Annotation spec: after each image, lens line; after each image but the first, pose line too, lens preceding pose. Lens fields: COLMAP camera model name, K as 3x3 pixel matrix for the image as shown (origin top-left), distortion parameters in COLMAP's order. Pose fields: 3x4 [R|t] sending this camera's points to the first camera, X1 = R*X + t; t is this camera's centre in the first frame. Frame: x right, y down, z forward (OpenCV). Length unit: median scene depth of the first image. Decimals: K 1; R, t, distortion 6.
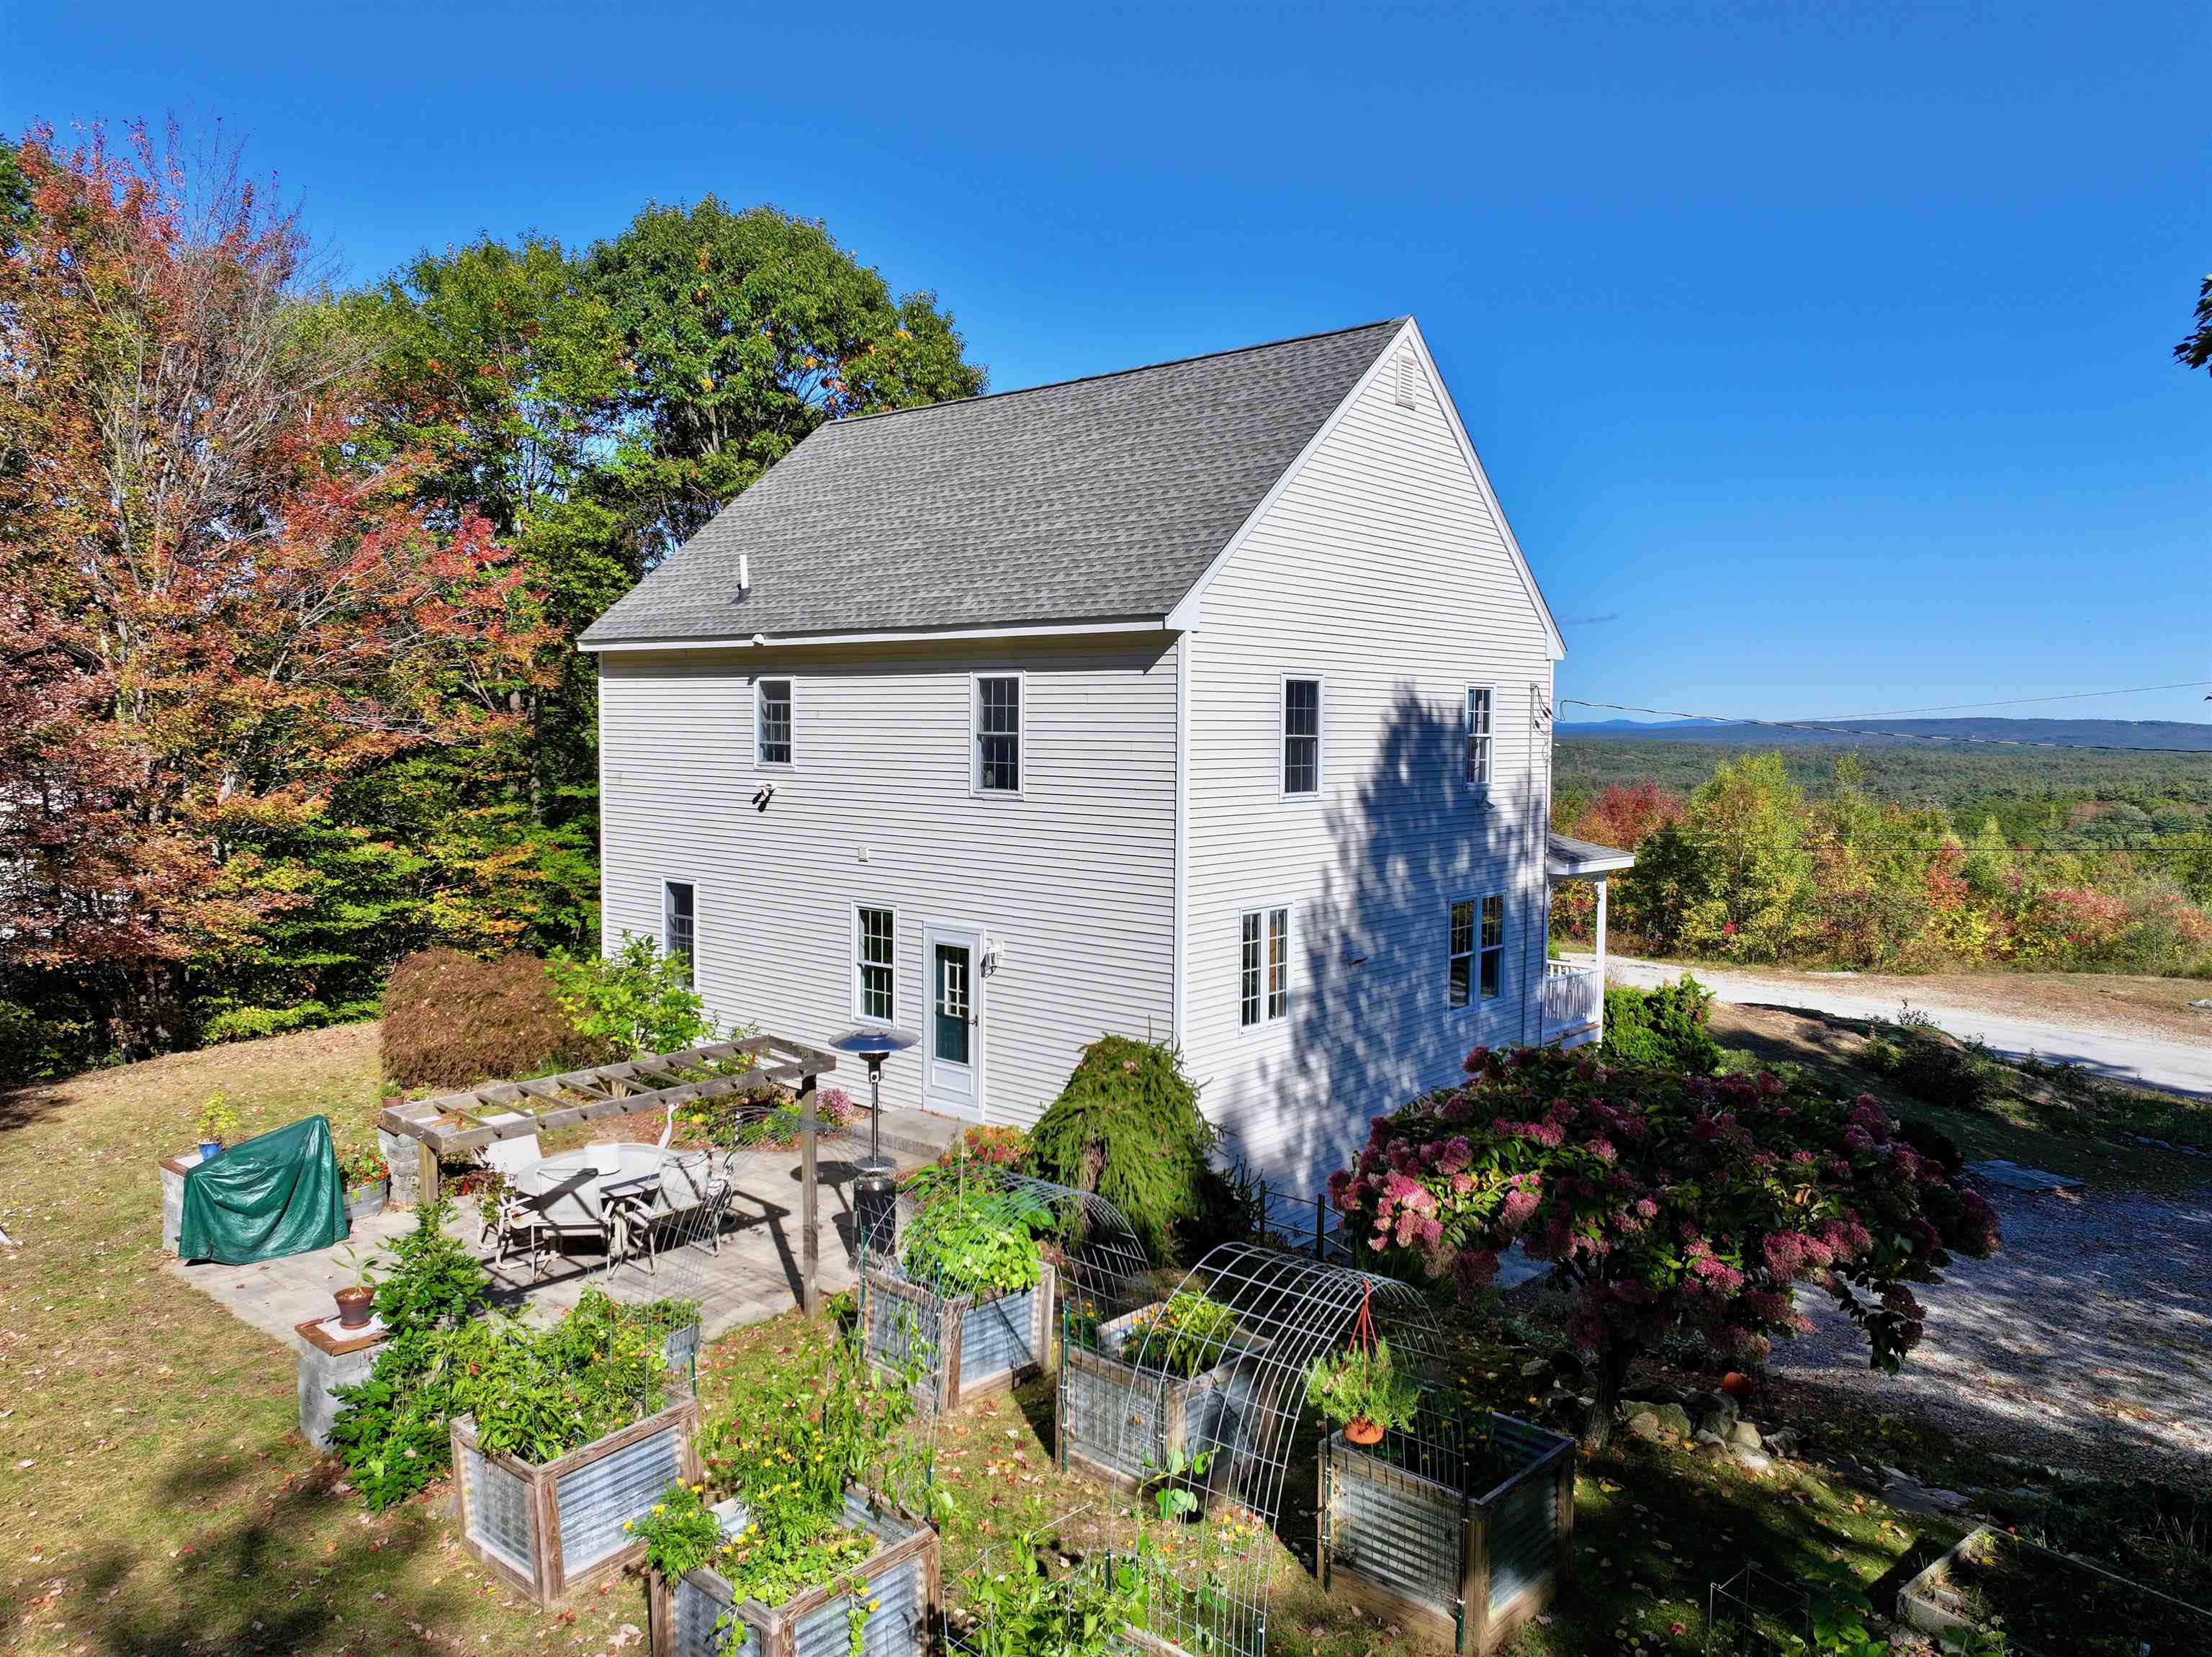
lens RADIAL K [[1529.7, 0, 1114.2], [0, 1529.7, 825.9], [0, 0, 1]] dist [-0.006841, 0.011041]
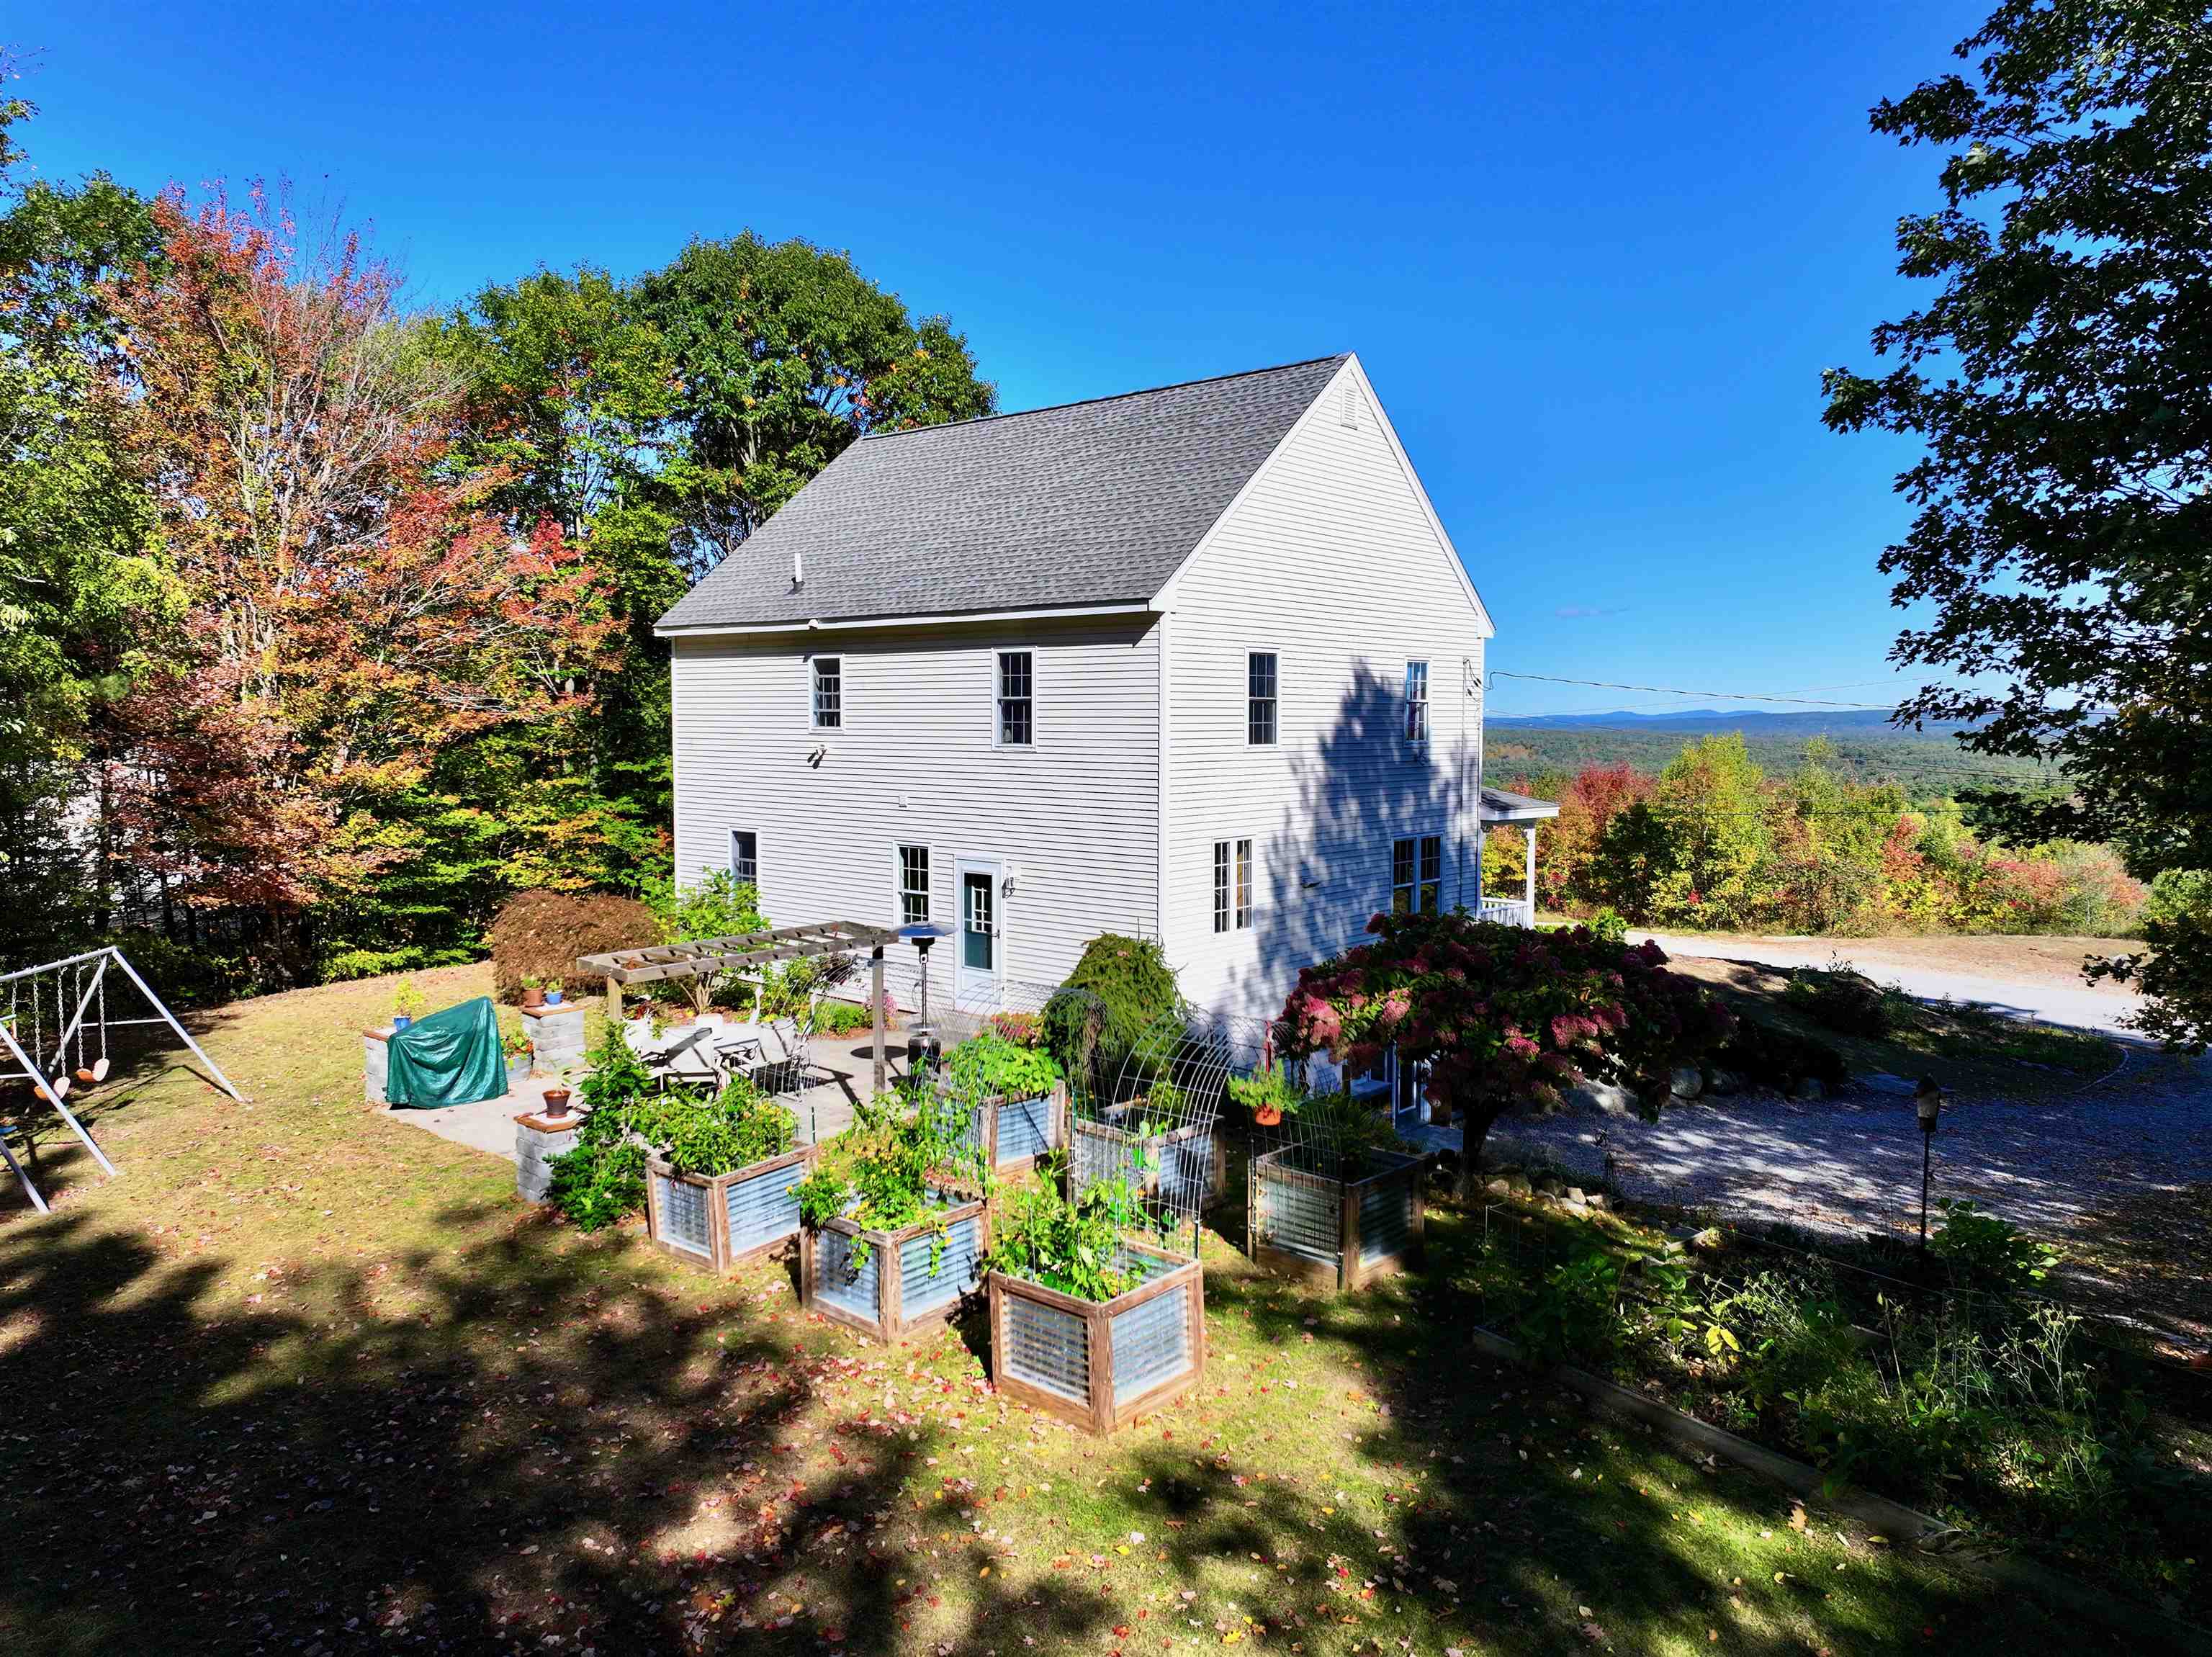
lens RADIAL K [[1529.7, 0, 1109.5], [0, 1529.7, 825.7], [0, 0, 1]] dist [-0.006841, 0.011041]
pose [[0.999968, -0.006073, -0.005208, 0.004785], [0.006087, 0.999978, 0.002730, 0.033843], [0.005191, -0.002762, 0.999983, -0.195484]]
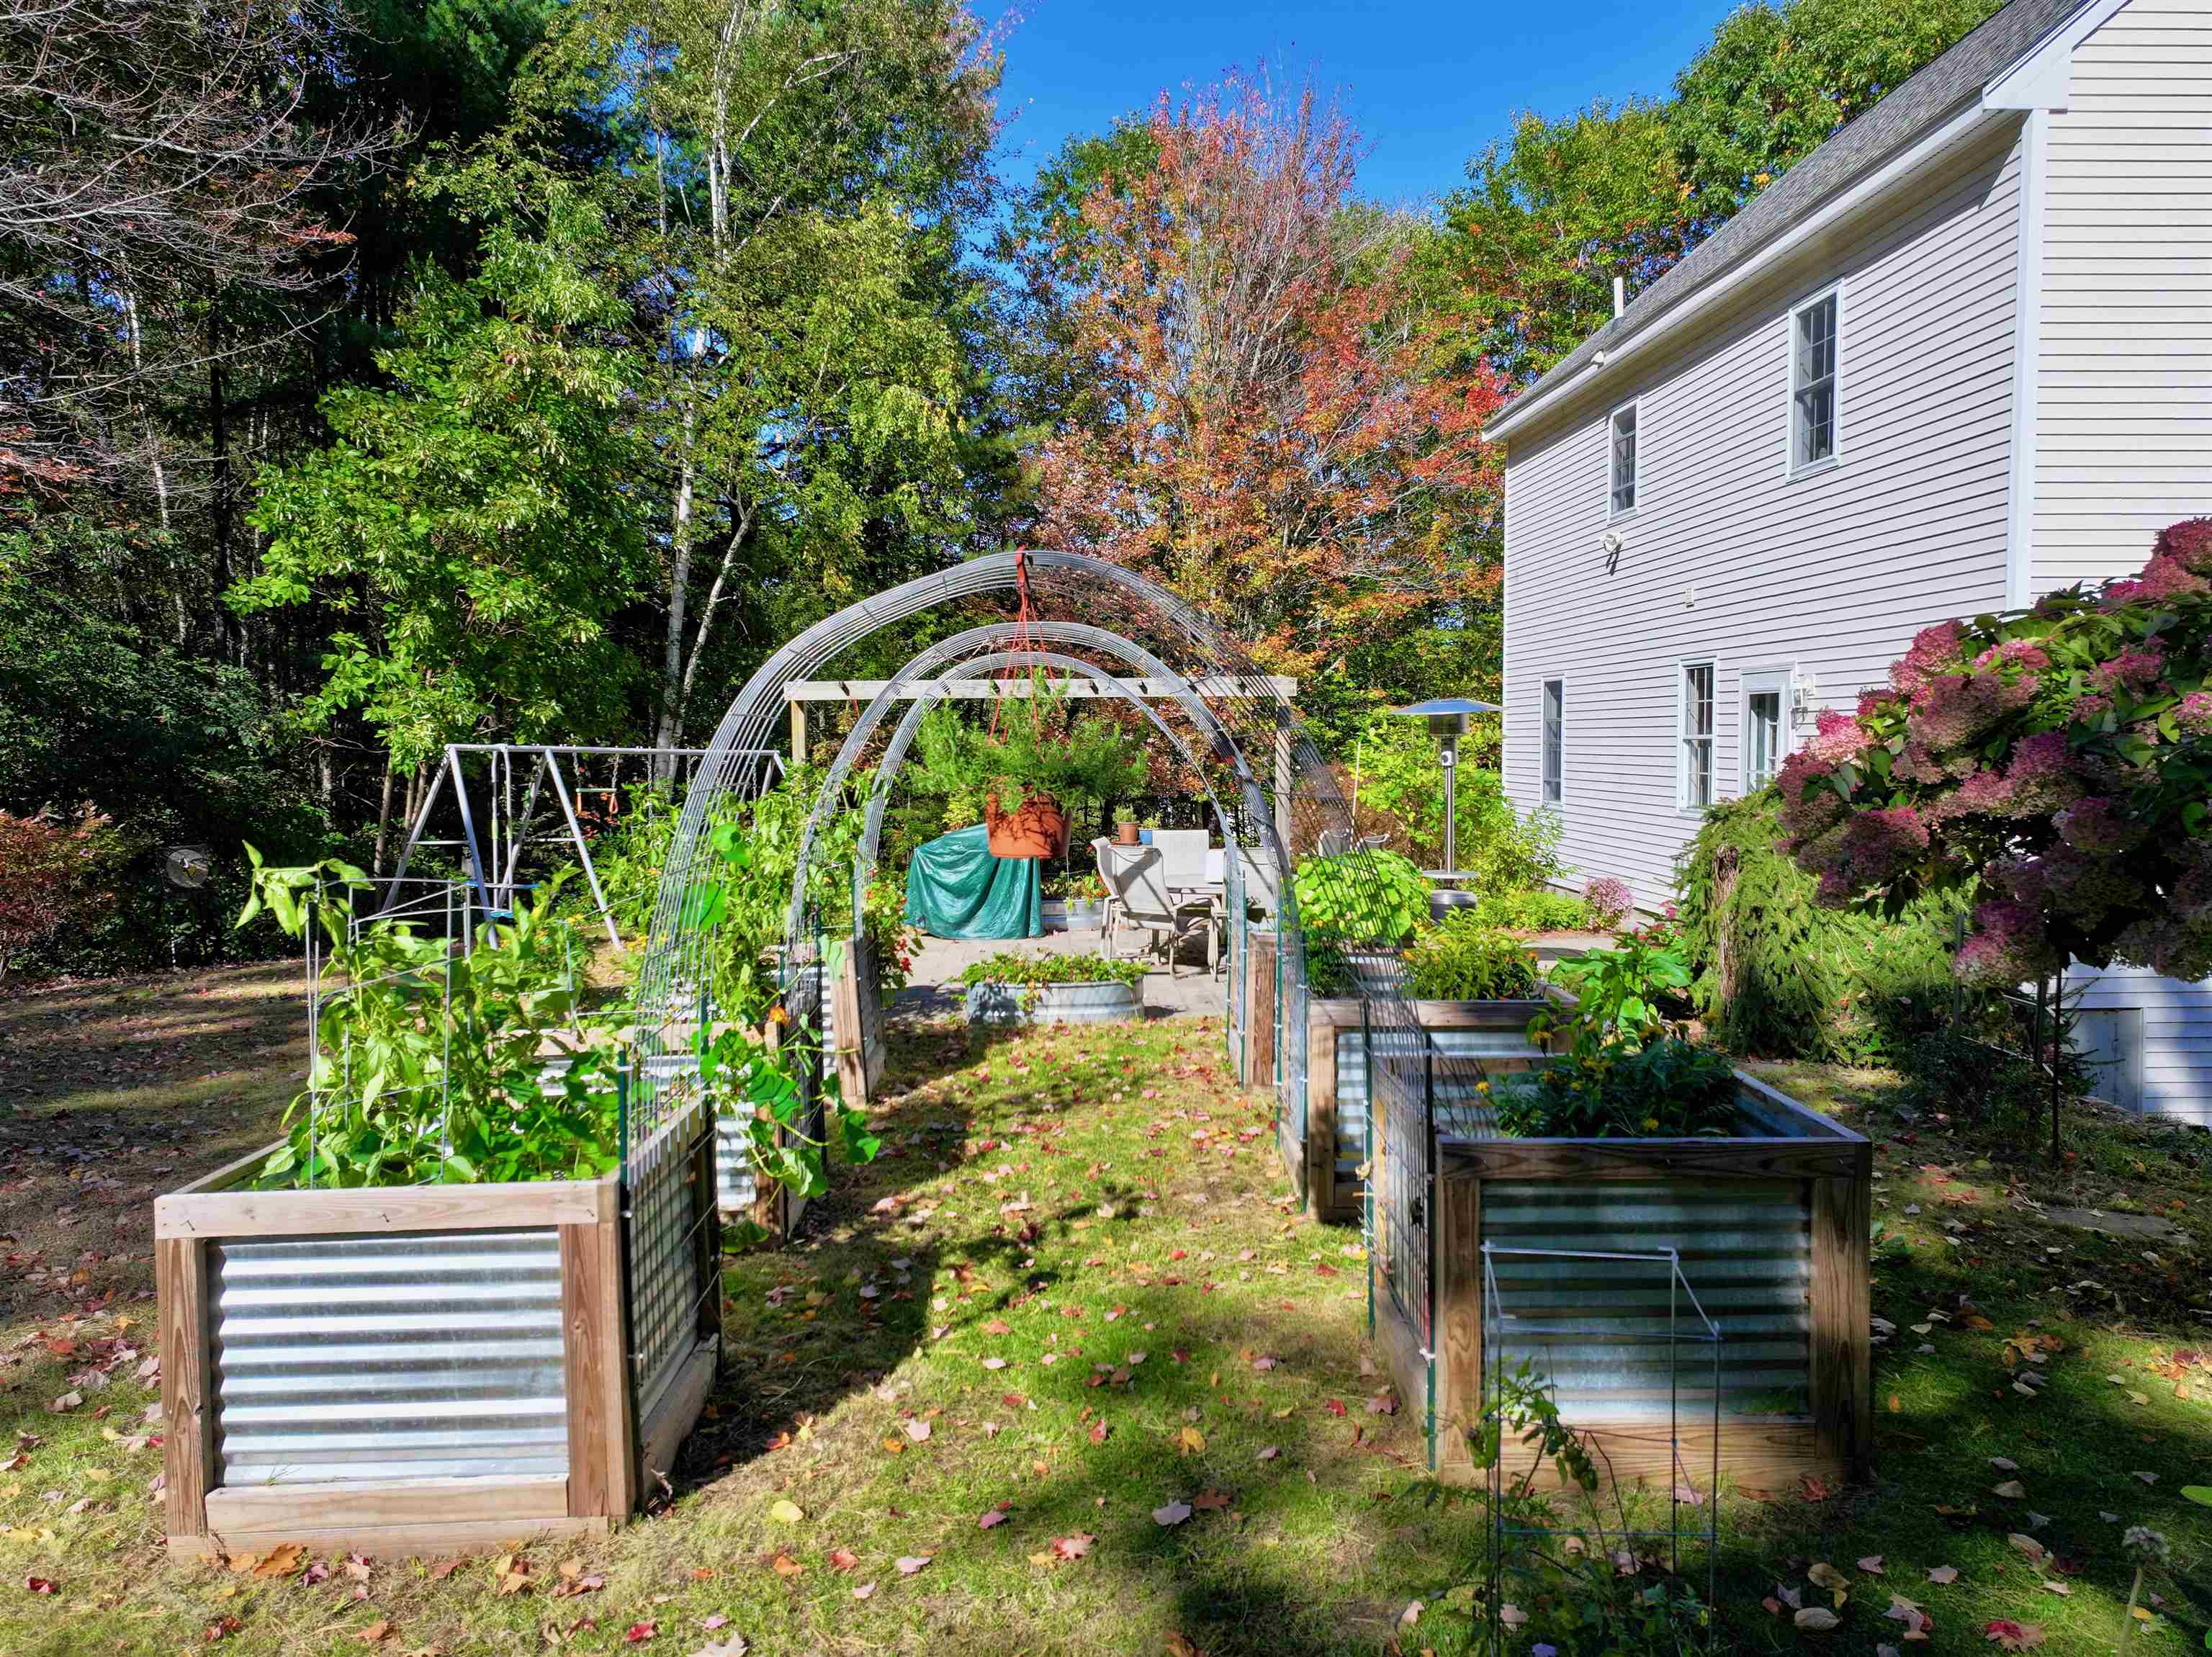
lens RADIAL K [[1529.7, 0, 1098.1], [0, 1529.7, 831.2], [0, 0, 1]] dist [-0.006841, 0.011041]
pose [[0.674053, 0.032216, -0.737980, 0.203849], [-0.040168, 0.999169, 0.006931, 0.138634], [0.737590, 0.024971, 0.674786, 0.242847]]
